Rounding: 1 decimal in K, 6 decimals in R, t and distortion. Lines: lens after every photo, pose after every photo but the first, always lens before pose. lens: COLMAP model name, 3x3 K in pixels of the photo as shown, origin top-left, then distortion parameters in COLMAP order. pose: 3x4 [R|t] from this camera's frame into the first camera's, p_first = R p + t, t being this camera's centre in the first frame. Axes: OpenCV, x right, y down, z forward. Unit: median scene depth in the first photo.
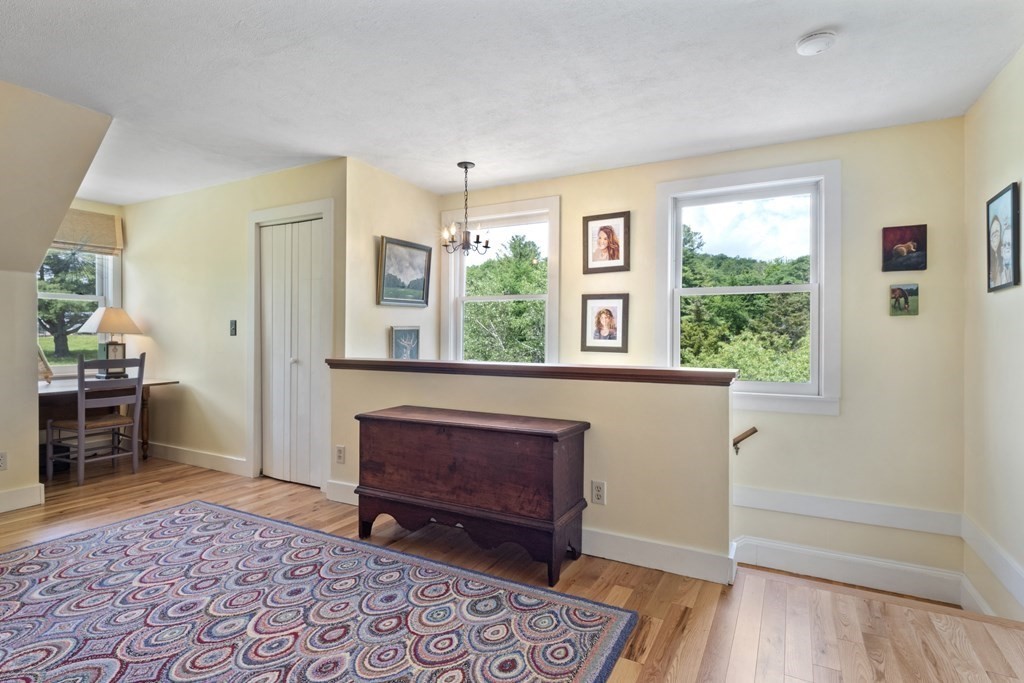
lens RADIAL K [[515.8, 0, 511.2], [0, 515.8, 340.5], [0, 0, 1]] dist [-0.000892, 0.000378]
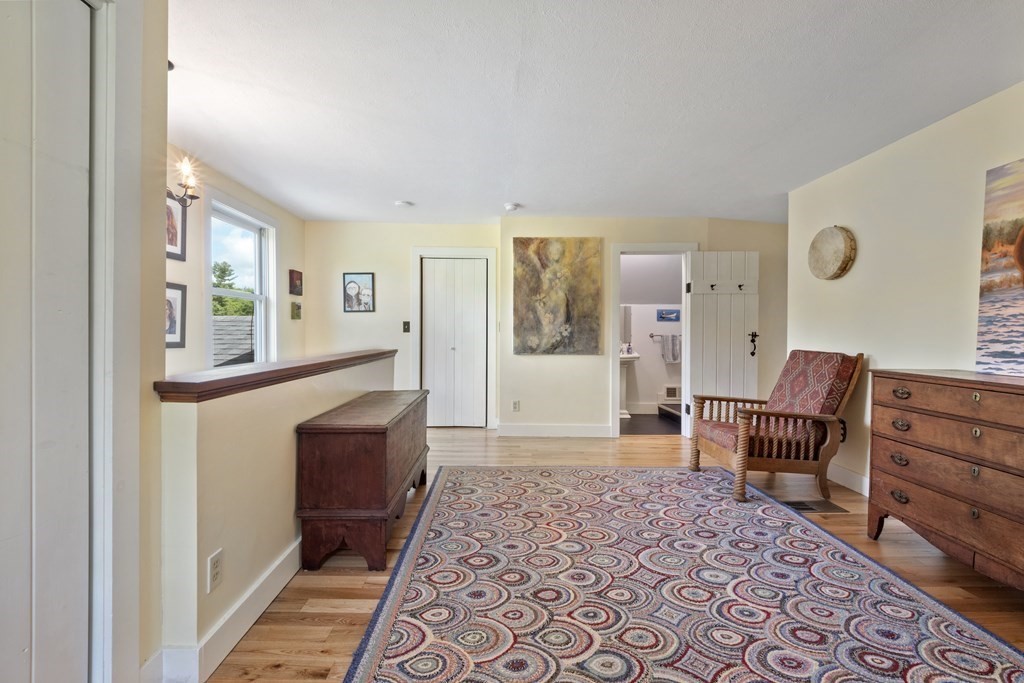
lens RADIAL K [[437.8, 0, 489.6], [0, 437.8, 333.2], [0, 0, 1]] dist [-0.007824, -0.000973]
pose [[-0.452239, -0.006914, 0.891870, -1.147862], [0.003145, 0.999951, 0.009346, -0.012765], [-0.891891, 0.007032, -0.452195, 1.329914]]
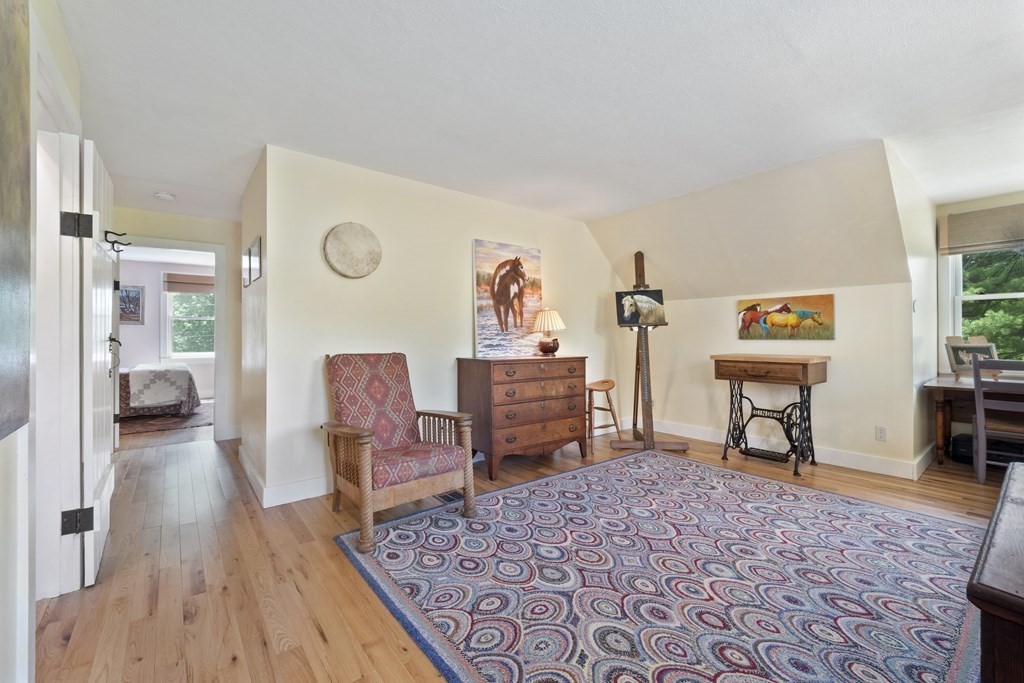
lens RADIAL K [[437.8, 0, 497.6], [0, 437.8, 326.6], [0, 0, 1]] dist [-0.007824, -0.000973]
pose [[-0.404372, -0.016703, -0.914442, 0.497467], [-0.010433, 0.999852, -0.013650, -0.007755], [0.914535, 0.004020, -0.404487, 0.729511]]
